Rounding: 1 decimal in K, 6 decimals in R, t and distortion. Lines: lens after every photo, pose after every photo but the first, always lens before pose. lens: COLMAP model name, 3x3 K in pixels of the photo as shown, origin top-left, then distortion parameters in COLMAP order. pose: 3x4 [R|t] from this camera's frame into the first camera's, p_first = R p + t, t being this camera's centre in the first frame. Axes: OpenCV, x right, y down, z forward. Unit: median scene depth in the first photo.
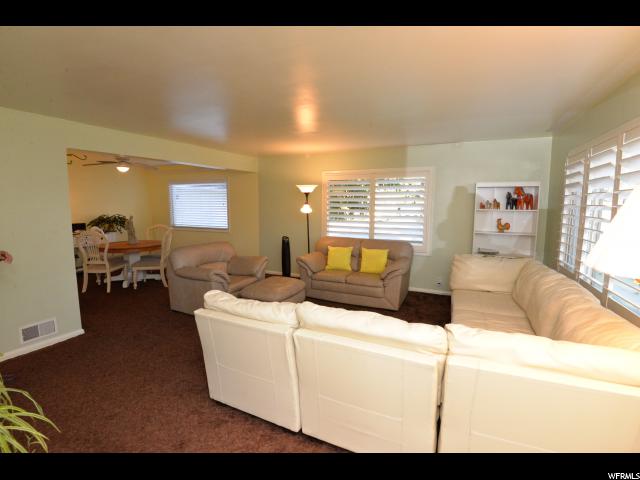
lens RADIAL K [[300.4, 0, 320.0], [0, 300.4, 240.0], [0, 0, 1]] dist [-0.040660, -0.000489]
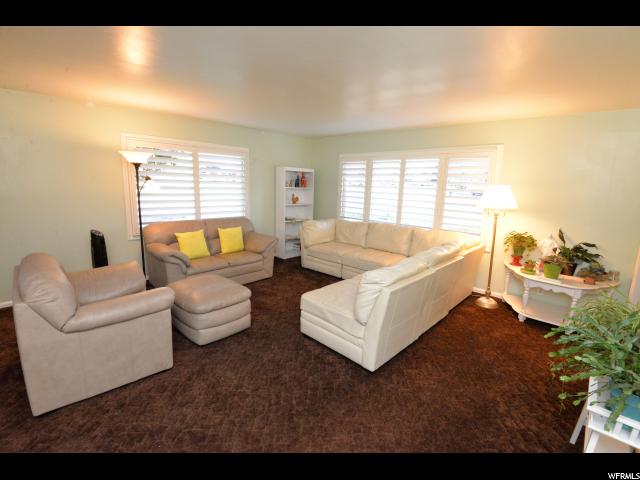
lens RADIAL K [[300.4, 0, 320.0], [0, 300.4, 240.0], [0, 0, 1]] dist [-0.040660, -0.000489]
pose [[0.292101, -0.162167, 0.942539, -0.605218], [0.077698, 0.986286, 0.145615, -0.045743], [-0.953226, 0.030699, 0.300695, 0.380609]]
